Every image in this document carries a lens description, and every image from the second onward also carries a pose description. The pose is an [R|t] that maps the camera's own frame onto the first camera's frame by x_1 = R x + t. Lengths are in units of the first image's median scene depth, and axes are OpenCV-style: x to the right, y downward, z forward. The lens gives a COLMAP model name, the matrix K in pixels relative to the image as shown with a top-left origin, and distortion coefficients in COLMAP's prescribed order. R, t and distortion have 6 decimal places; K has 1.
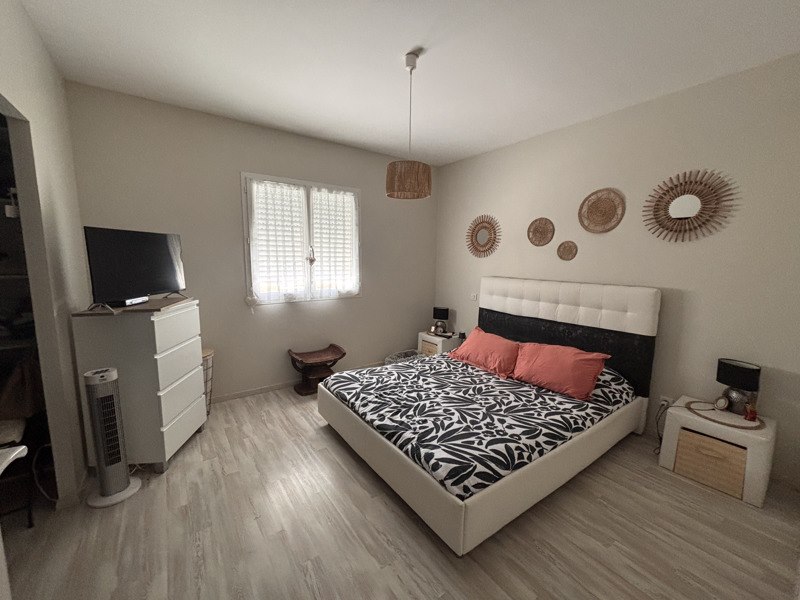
lens RADIAL K [[324.3, 0, 398.8], [0, 324.3, 303.2], [0, 0, 1]] dist [0.004031, 0.000323]
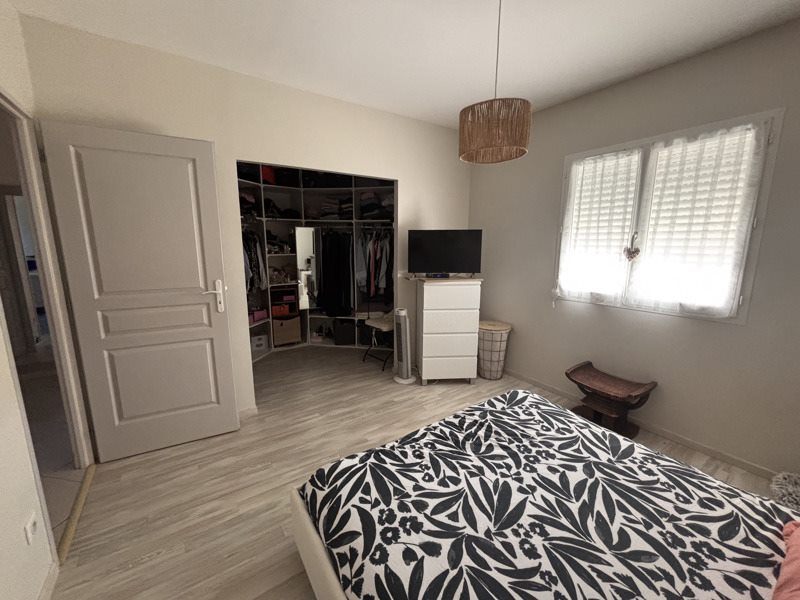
lens RADIAL K [[324.3, 0, 399.5], [0, 324.3, 298.5], [0, 0, 1]] dist [0.004031, 0.000323]
pose [[-0.016314, 0.164770, -0.986197, 0.653251], [-0.142221, 0.975917, 0.165405, -0.113142], [0.989700, 0.142956, 0.007513, 0.725016]]
